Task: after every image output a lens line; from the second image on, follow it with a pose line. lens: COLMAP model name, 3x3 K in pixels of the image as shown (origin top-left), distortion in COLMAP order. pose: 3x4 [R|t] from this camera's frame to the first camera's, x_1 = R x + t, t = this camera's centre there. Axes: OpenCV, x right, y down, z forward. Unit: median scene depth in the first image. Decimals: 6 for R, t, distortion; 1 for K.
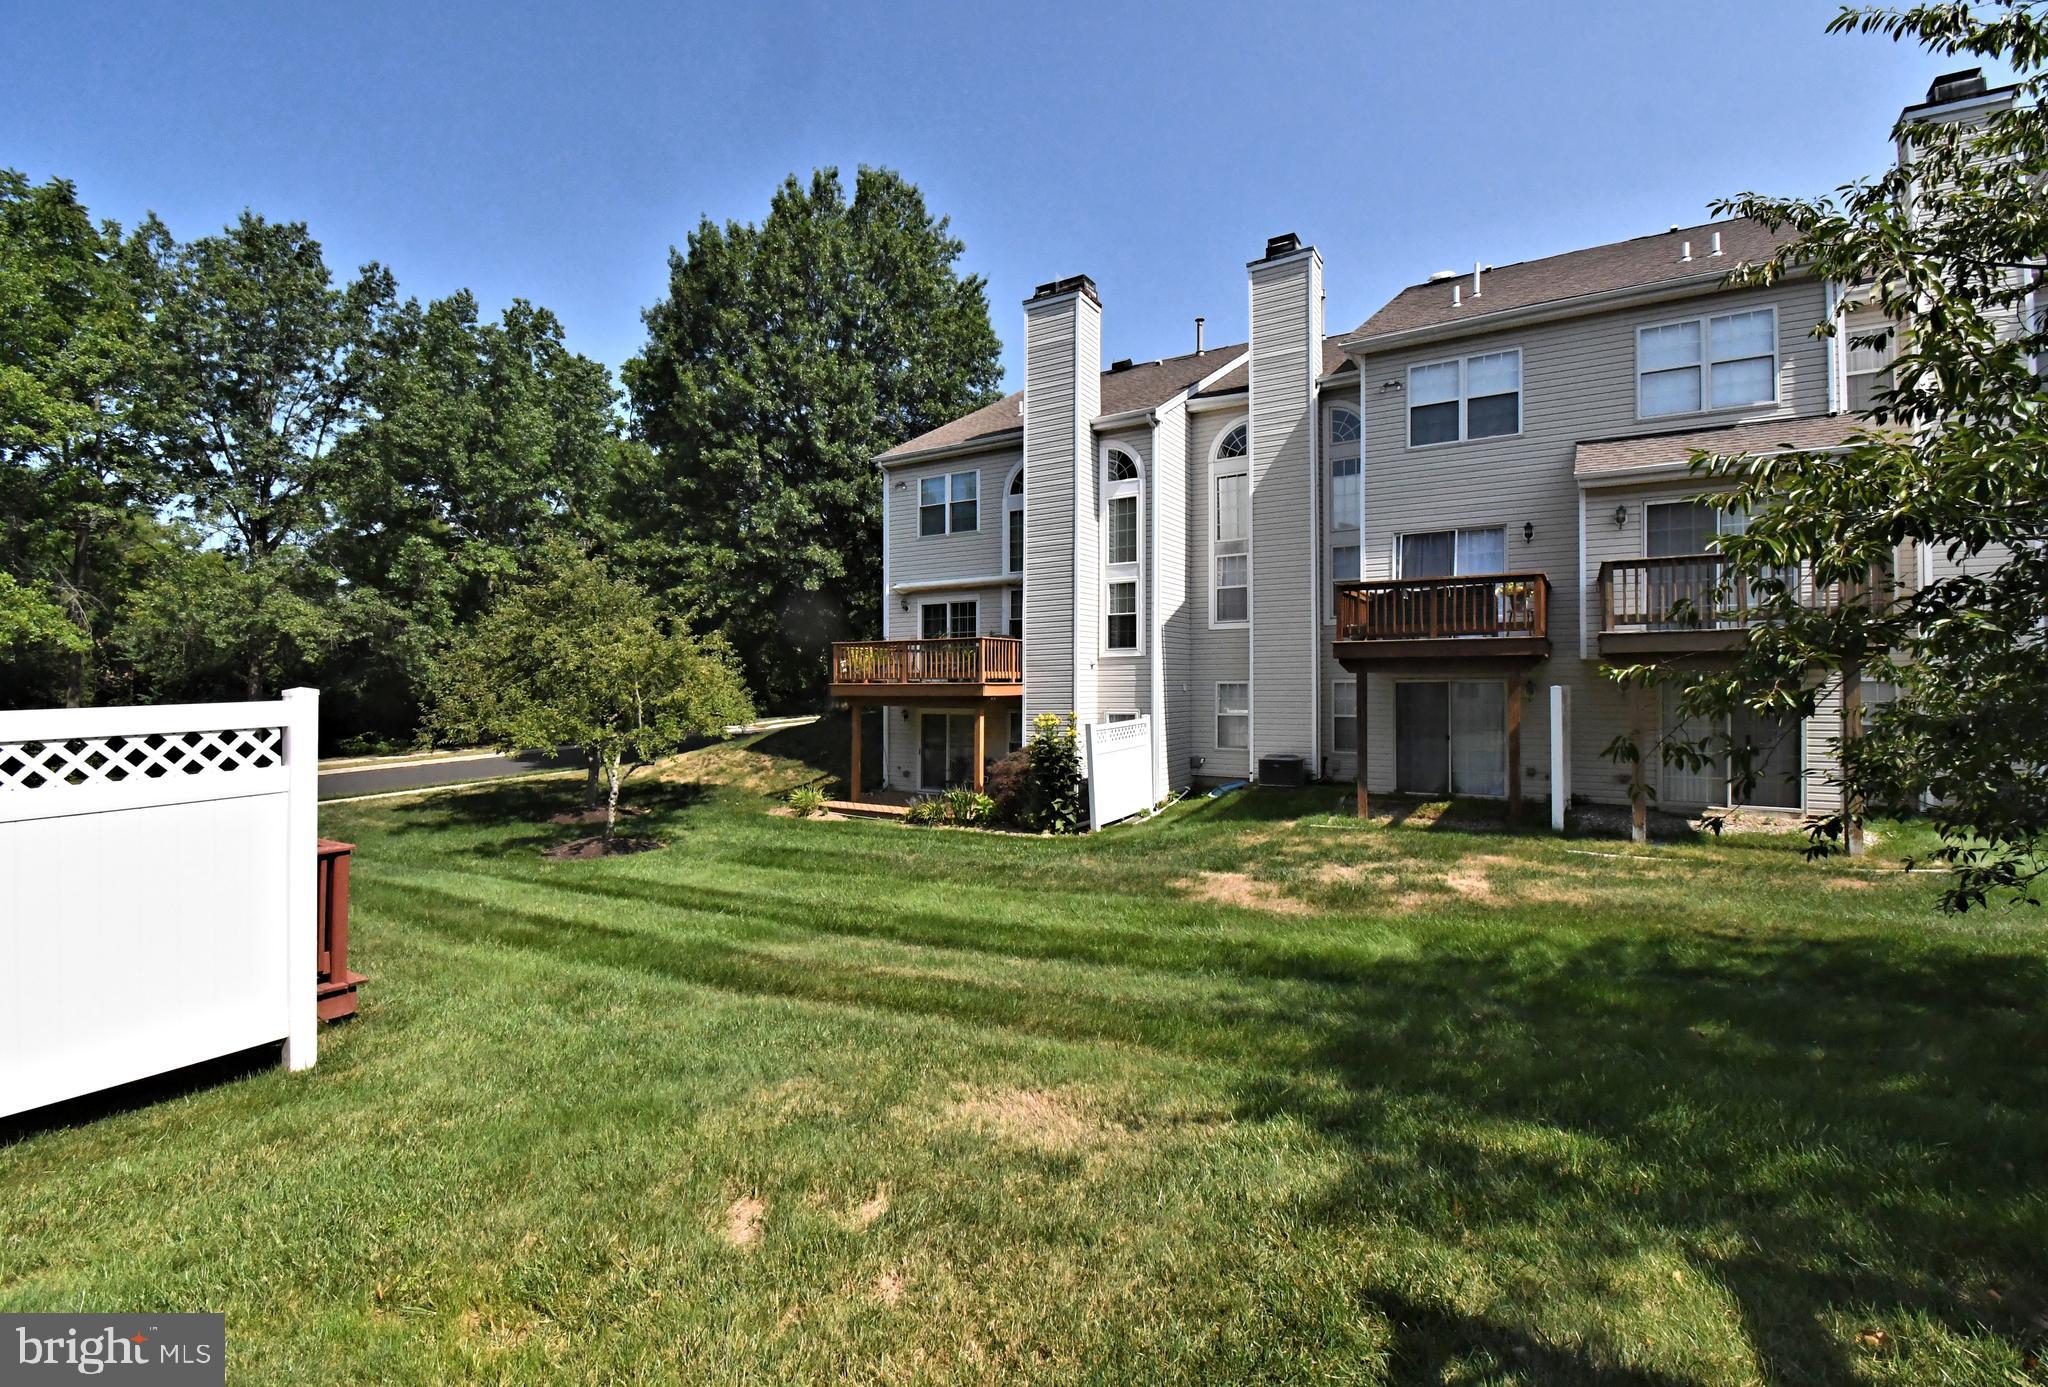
lens RADIAL K [[894.6, 0, 1024.2], [0, 894.6, 662.4], [0, 0, 1]] dist [-0.000484, -0.000442]
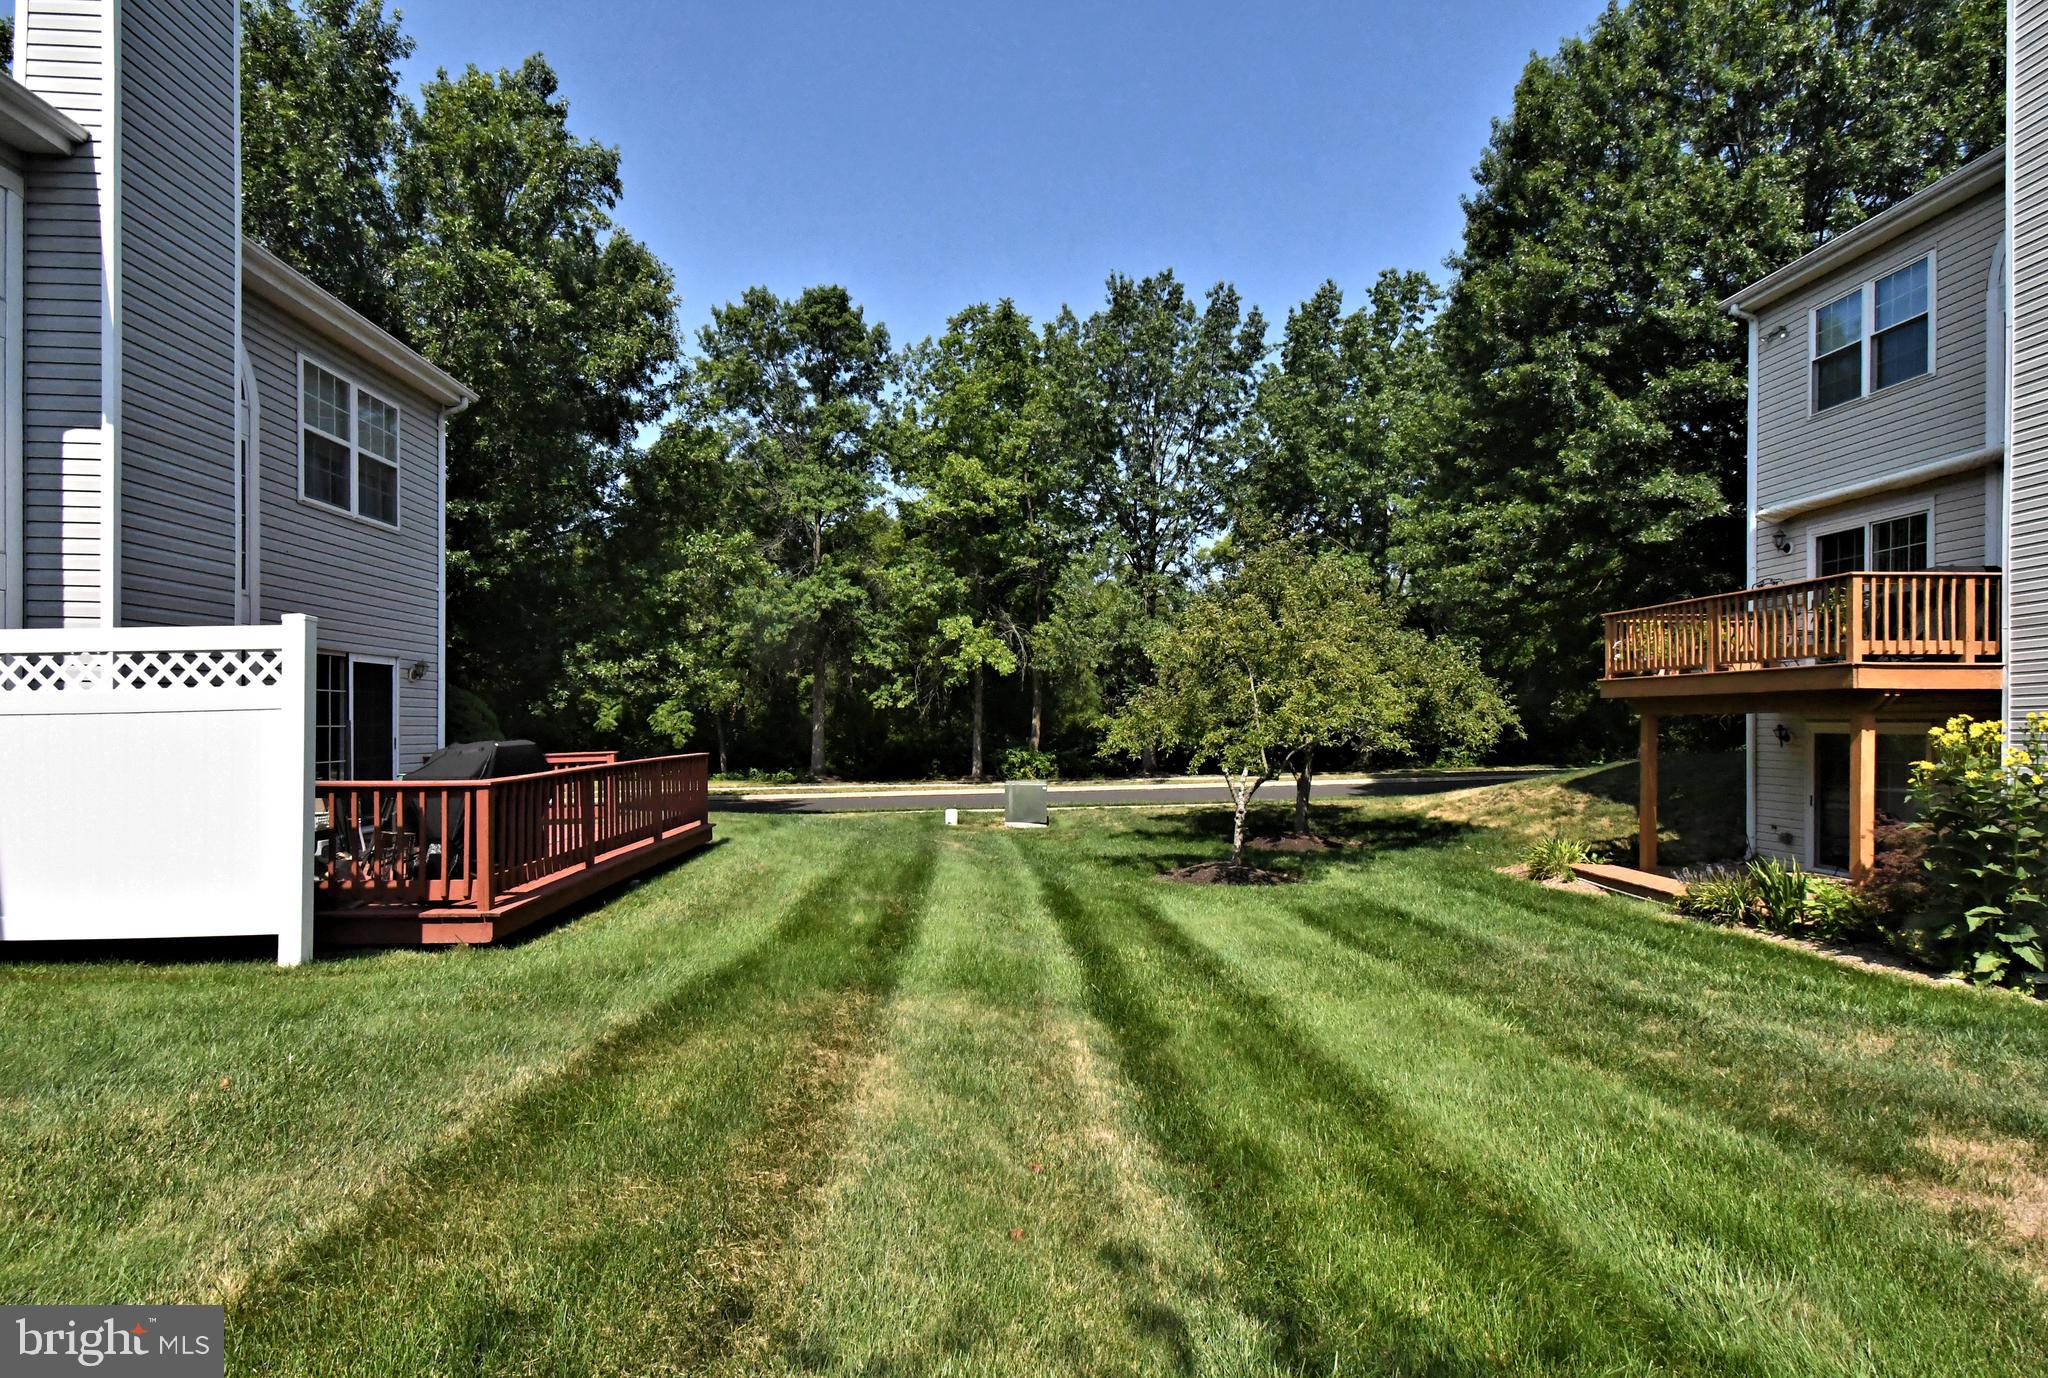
lens RADIAL K [[1014.4, 0, 1022.4], [0, 1014.4, 727.7], [0, 0, 1]] dist [0.018766, -0.000285]
pose [[0.543981, 0.008973, -0.839049, 0.175309], [0.014184, 0.999702, 0.019887, 0.039065], [0.838977, -0.022719, 0.543692, 0.270186]]
